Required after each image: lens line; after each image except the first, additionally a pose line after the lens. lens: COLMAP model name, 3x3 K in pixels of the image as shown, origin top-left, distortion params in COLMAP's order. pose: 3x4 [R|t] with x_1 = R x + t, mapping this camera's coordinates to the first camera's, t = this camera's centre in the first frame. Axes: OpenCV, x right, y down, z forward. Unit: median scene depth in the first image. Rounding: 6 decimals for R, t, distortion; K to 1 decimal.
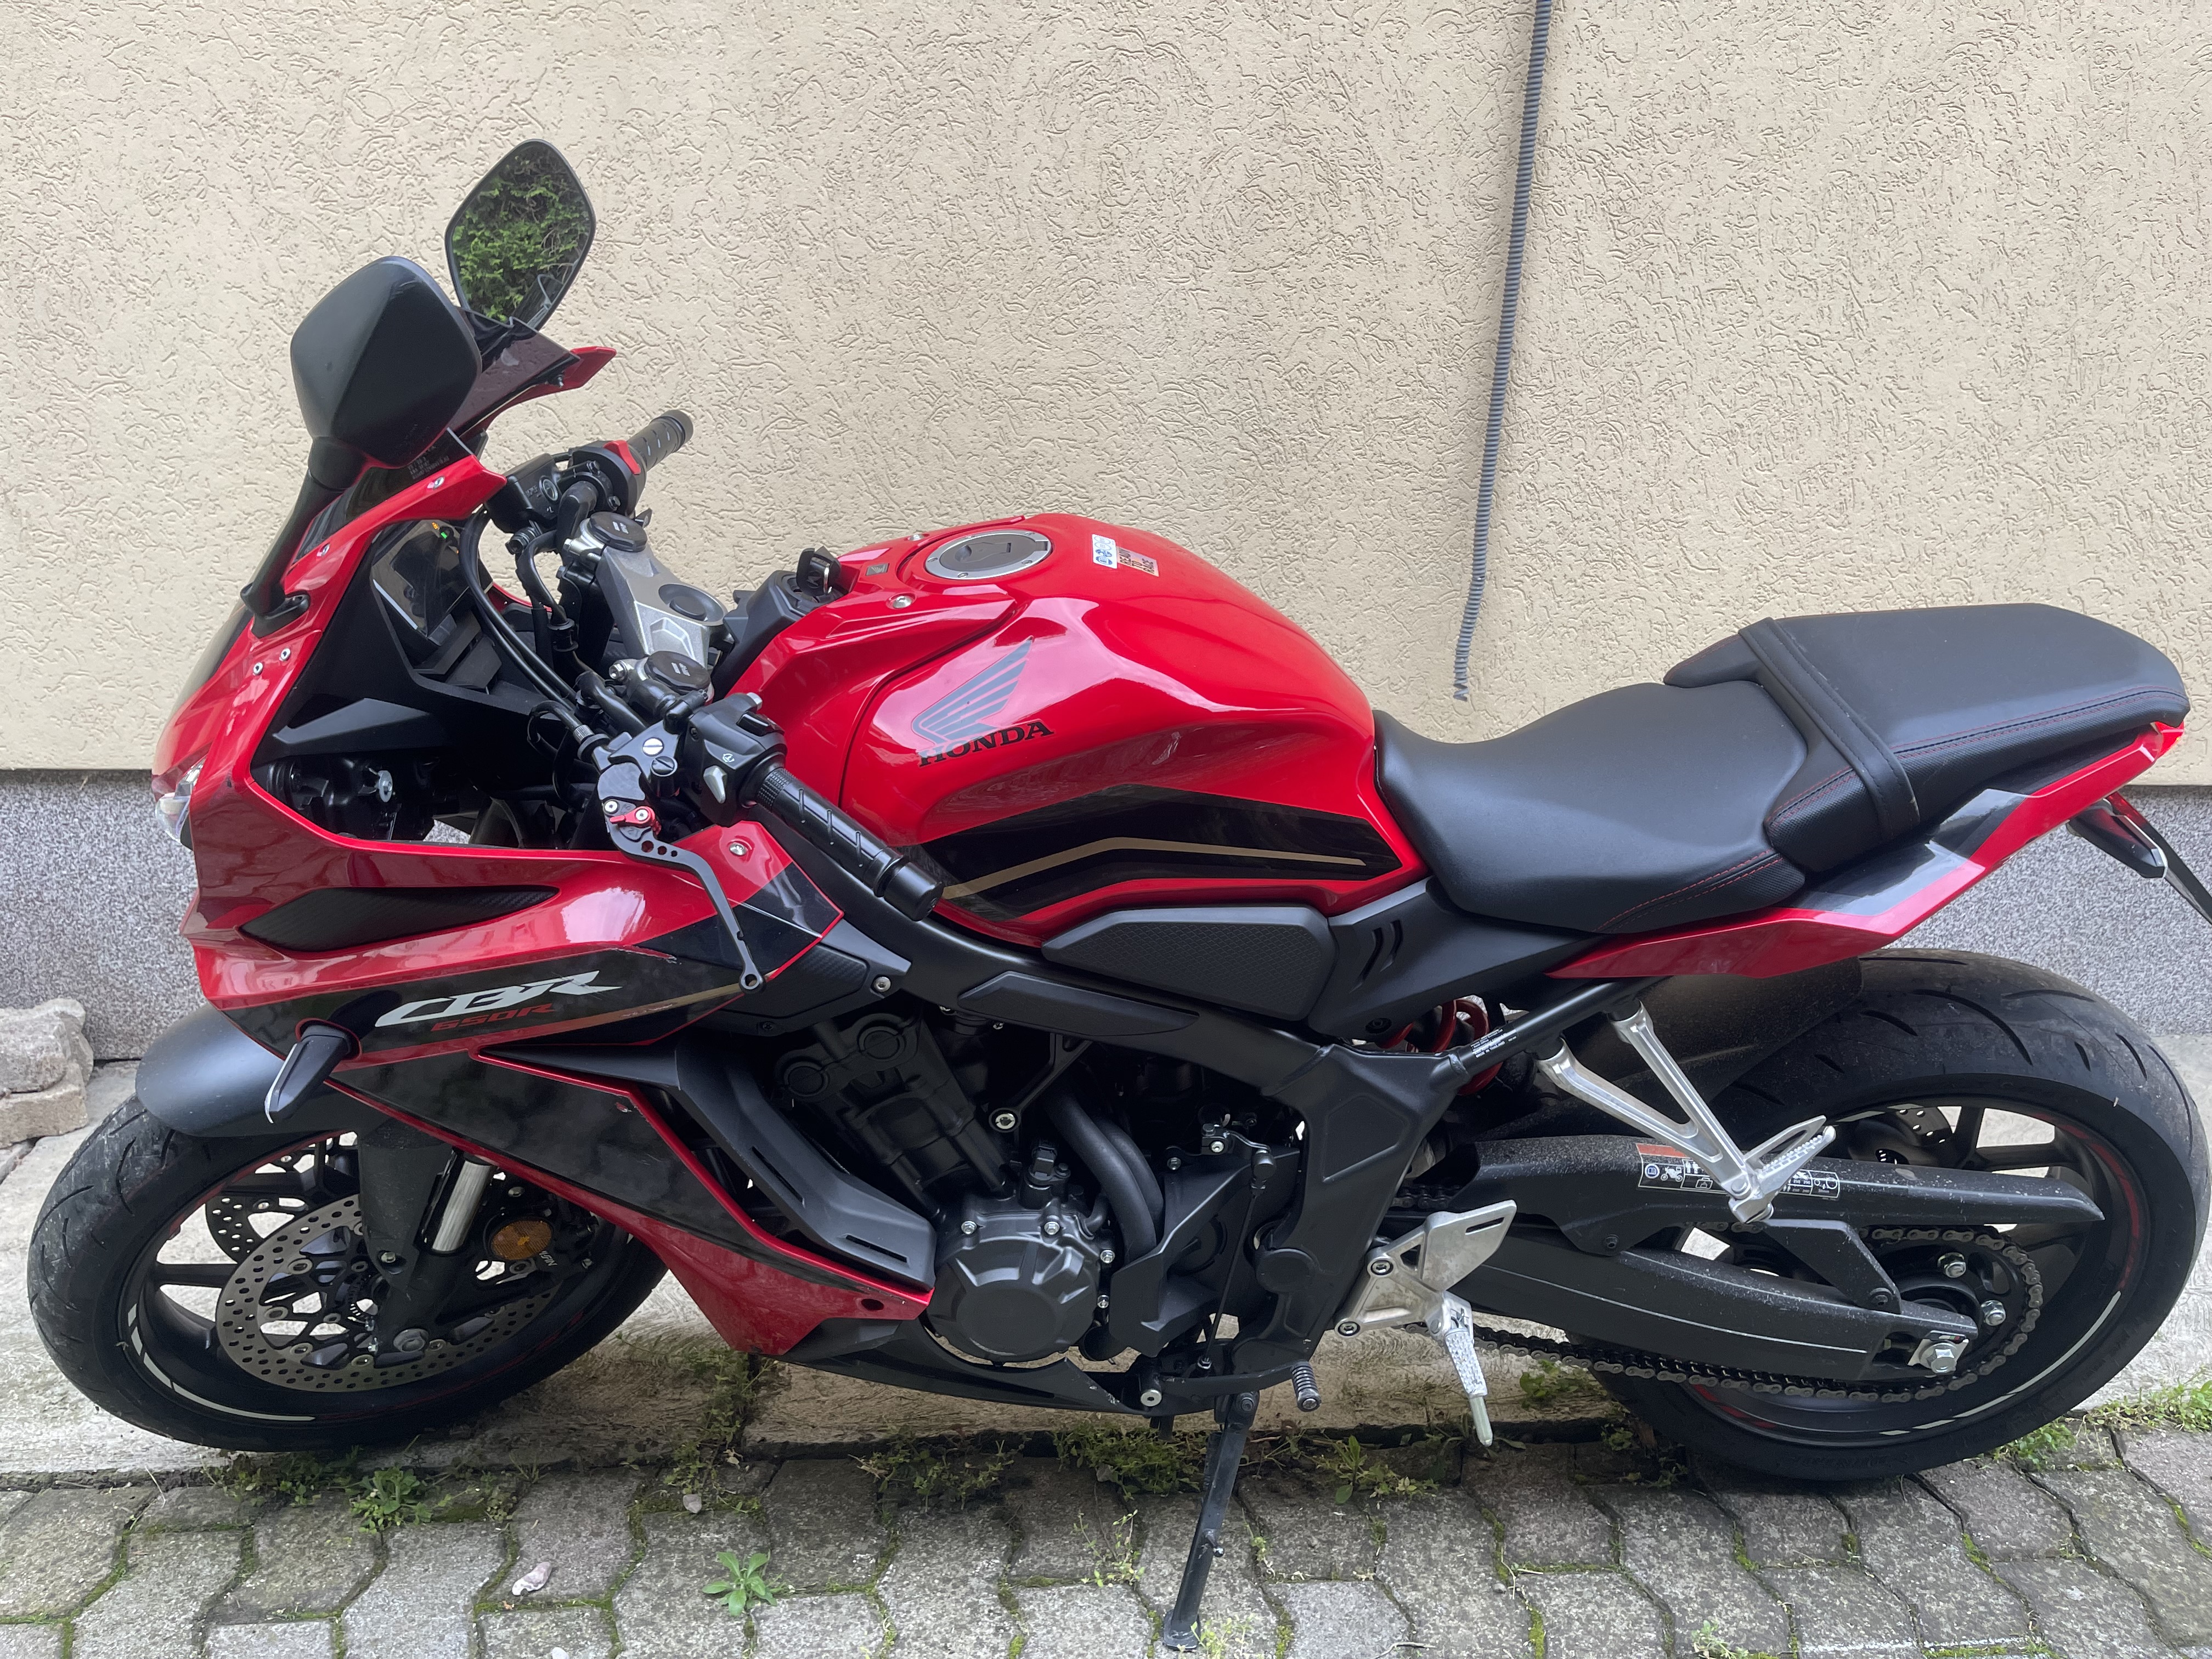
lens RADIAL K [[1652.8, 0, 1111.6], [0, 1652.8, 825.4], [0, 0, 1]] dist [0.057617, -0.071598]
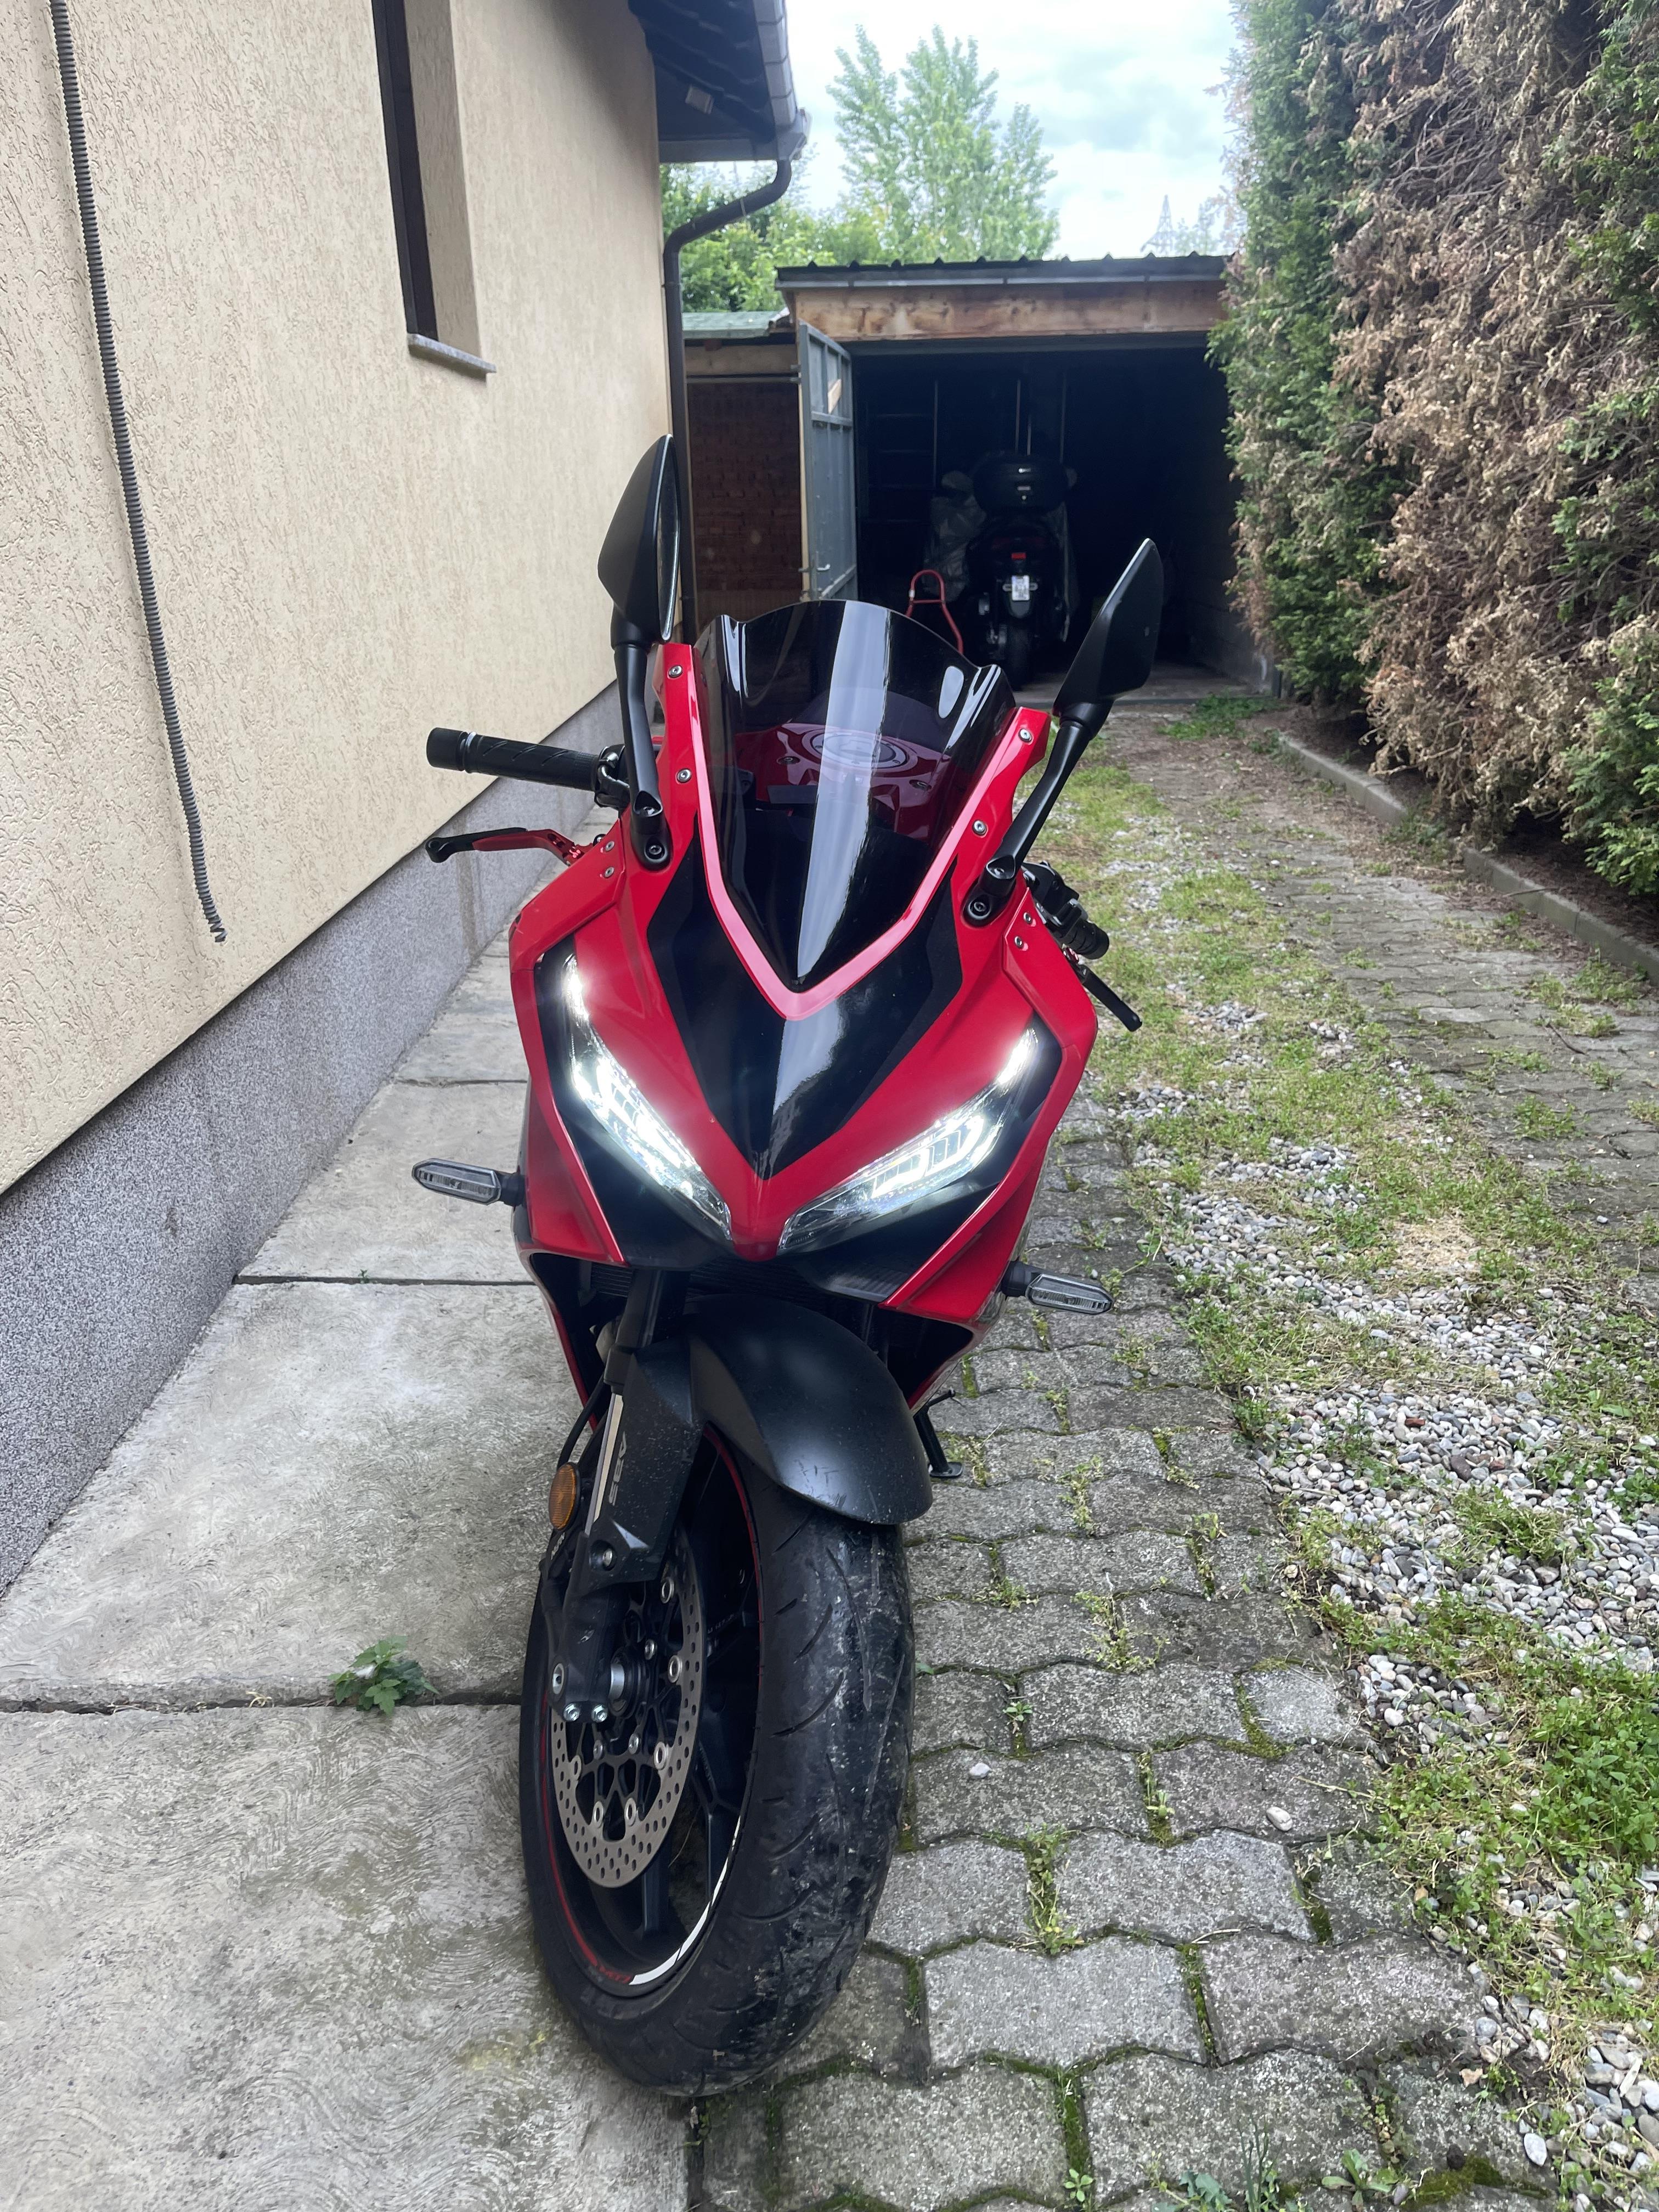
lens RADIAL K [[1652.8, 0, 831.3], [0, 1652.8, 1118.1], [0, 0, 1]] dist [0.057617, -0.071598]
pose [[0.088646, -0.384244, 0.918966, -0.845555], [0.345799, 0.877088, 0.333377, -0.216877], [-0.934112, 0.288225, 0.210622, 0.502254]]
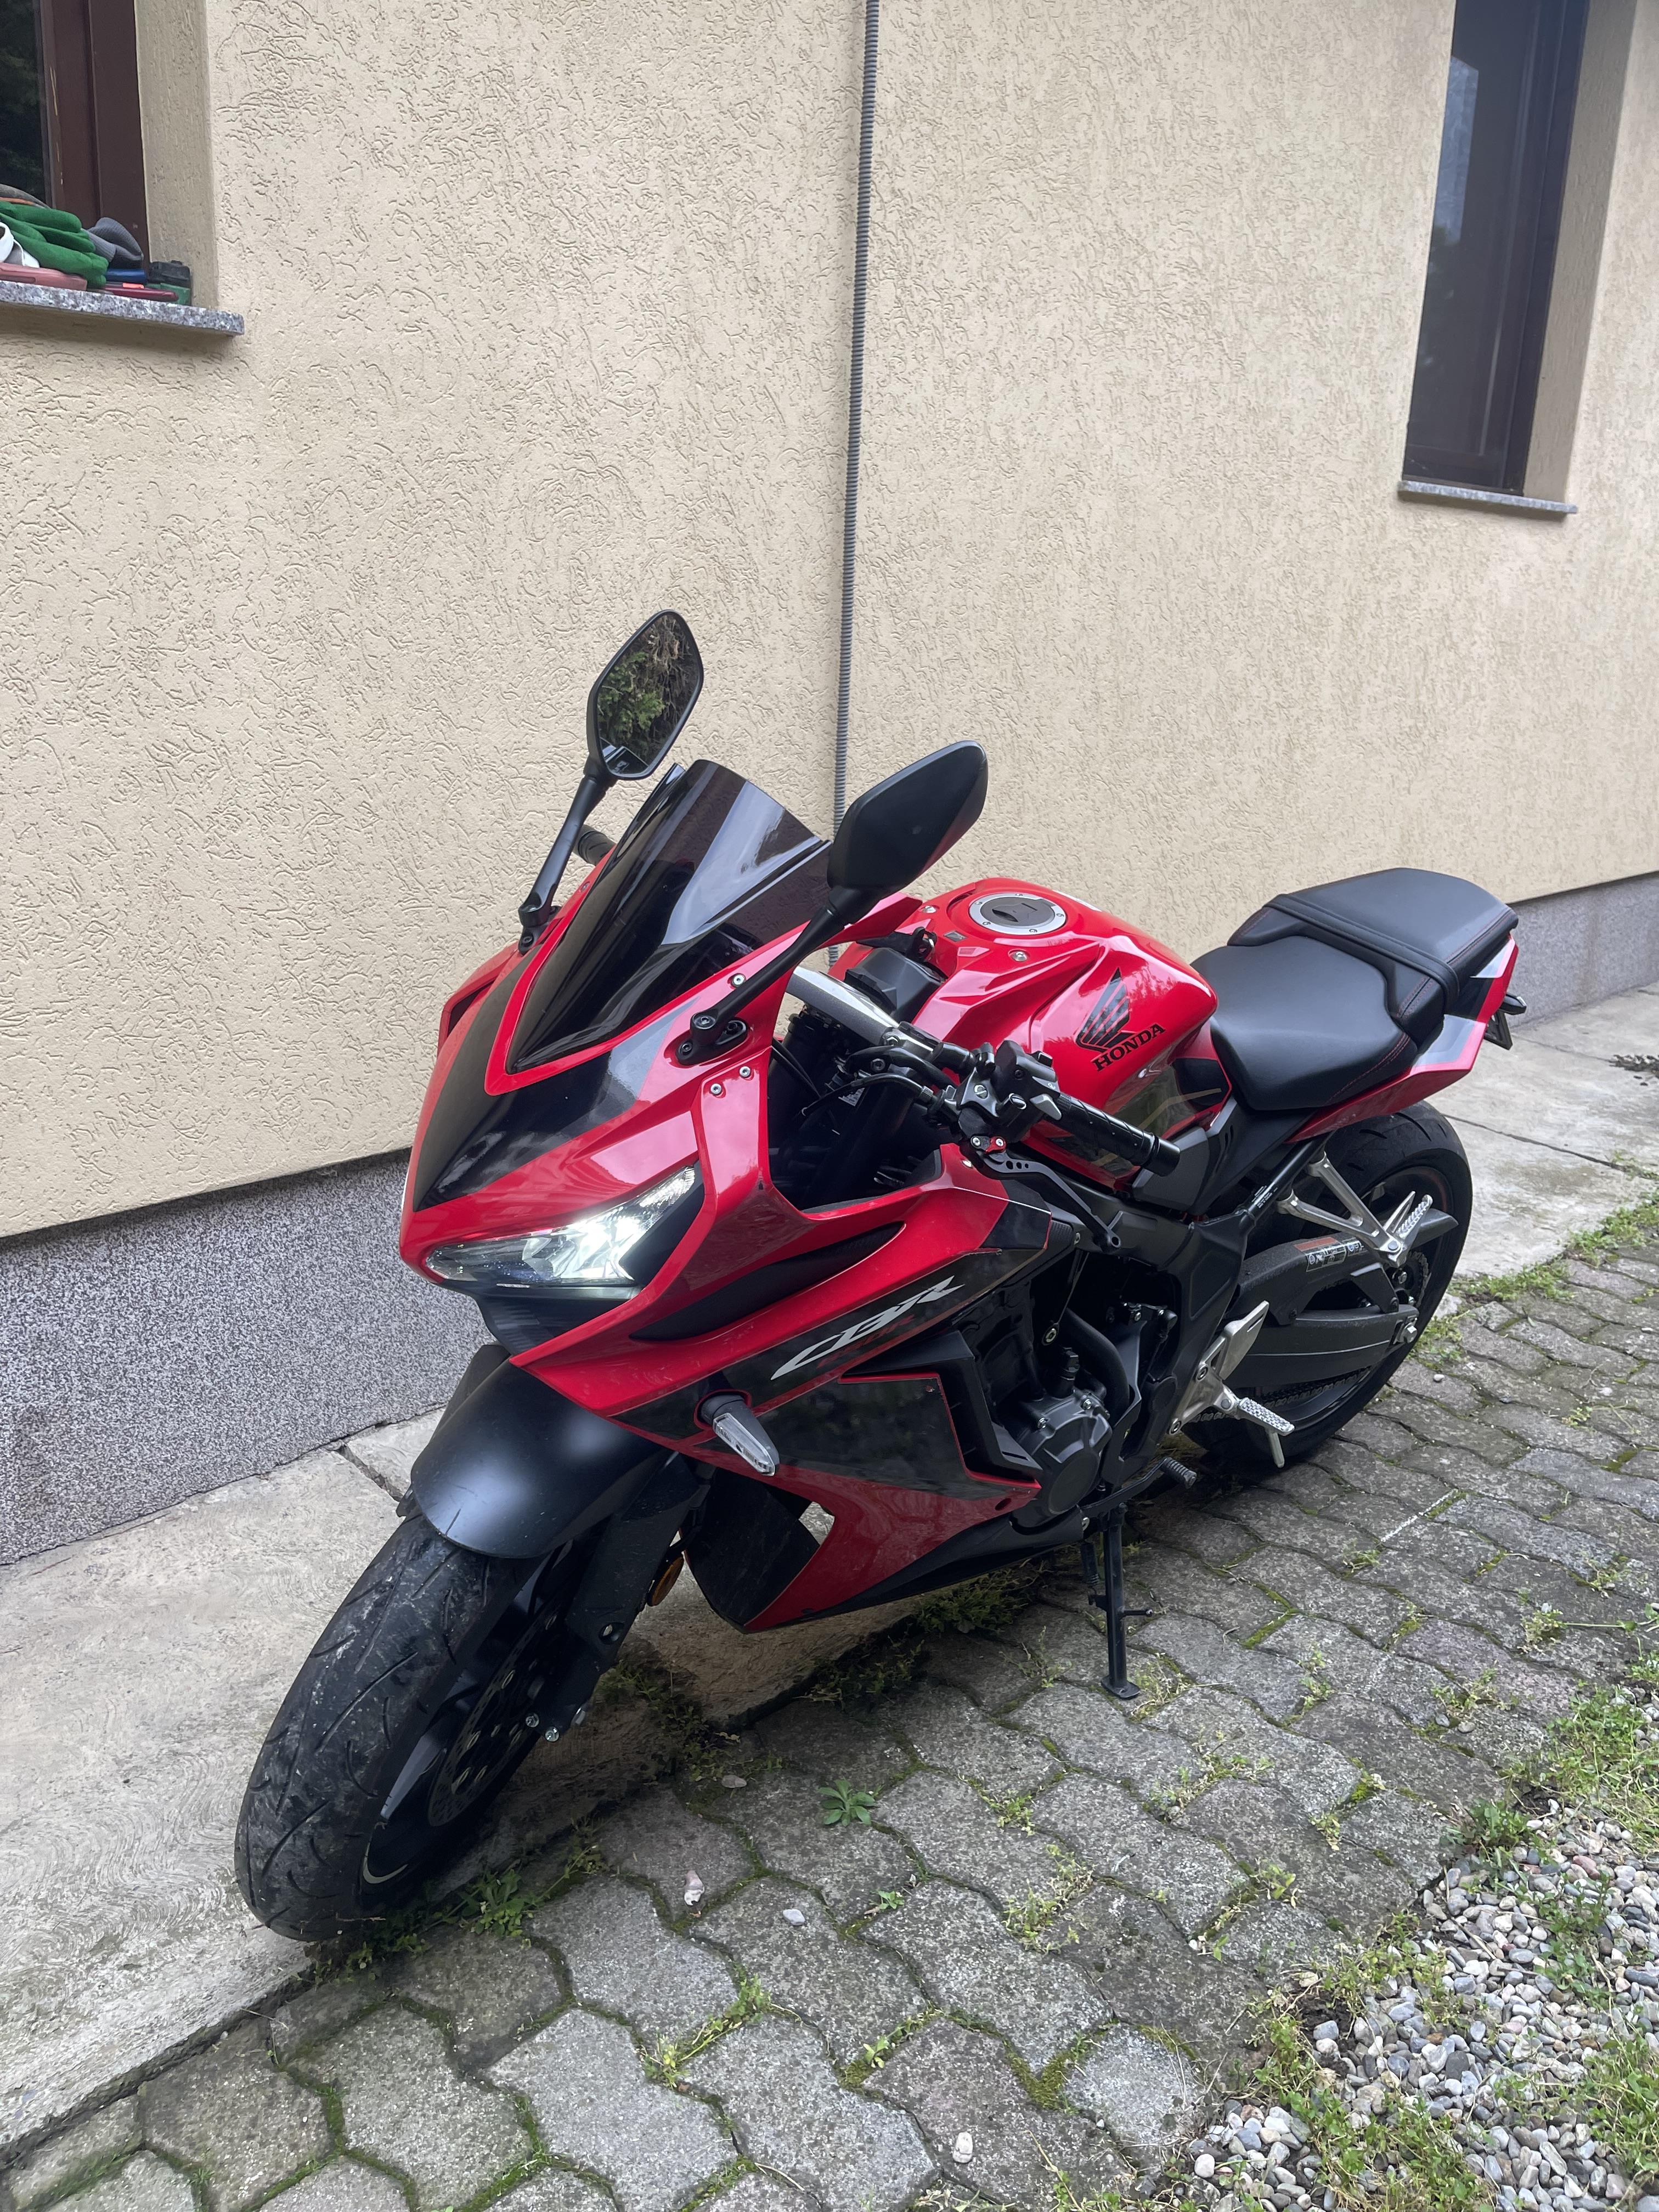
lens RADIAL K [[1652.8, 0, 823.3], [0, 1652.8, 1092.0], [0, 0, 1]] dist [0.057617, -0.071598]
pose [[0.777629, -0.187118, 0.600233, -0.618748], [0.196258, 0.979225, 0.051005, -0.073629], [-0.597307, 0.078138, 0.798197, 0.025181]]
